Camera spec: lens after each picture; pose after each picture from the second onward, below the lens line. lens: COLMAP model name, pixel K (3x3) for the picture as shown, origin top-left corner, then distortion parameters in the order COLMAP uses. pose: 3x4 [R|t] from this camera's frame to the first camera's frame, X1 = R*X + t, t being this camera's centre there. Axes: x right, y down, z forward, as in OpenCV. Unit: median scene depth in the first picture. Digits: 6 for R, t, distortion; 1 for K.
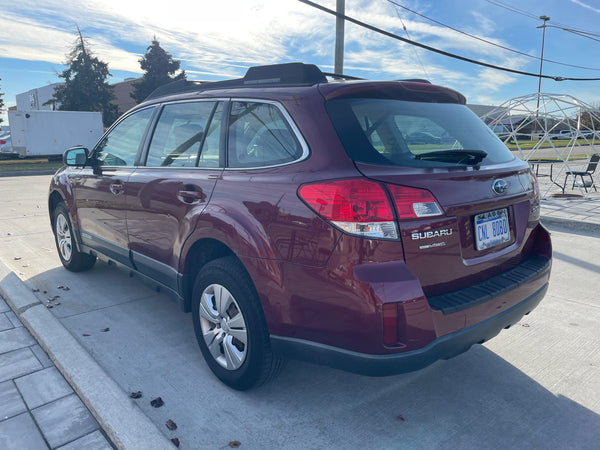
lens RADIAL K [[455.9, 0, 294.7], [0, 455.9, 227.0], [0, 0, 1]] dist [0.057927, -0.083410]
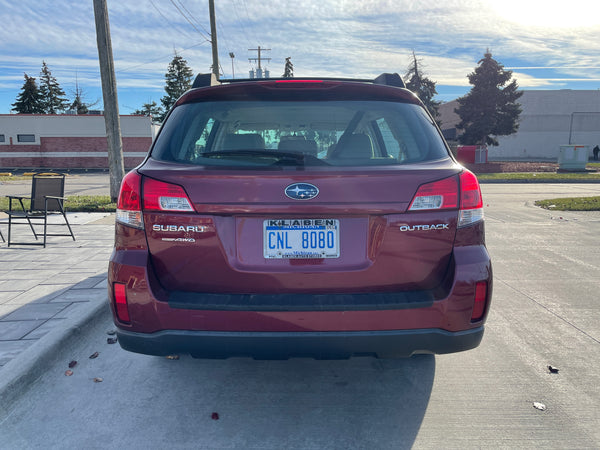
lens RADIAL K [[455.9, 0, 294.3], [0, 455.9, 226.9], [0, 0, 1]] dist [0.057927, -0.083410]
pose [[0.750007, 0.100818, -0.653702, 0.067468], [-0.122353, 0.992406, 0.012678, -0.001931], [0.650015, 0.070474, 0.756646, 0.022689]]
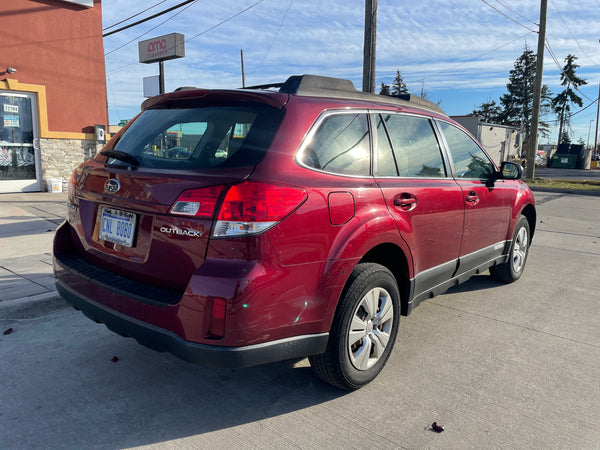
lens RADIAL K [[455.9, 0, 301.2], [0, 455.9, 228.0], [0, 0, 1]] dist [0.057927, -0.083410]
pose [[0.114433, 0.168688, -0.979004, 0.102259], [-0.215035, 0.966320, 0.141367, -0.015691], [0.969879, 0.194343, 0.146853, 0.085164]]
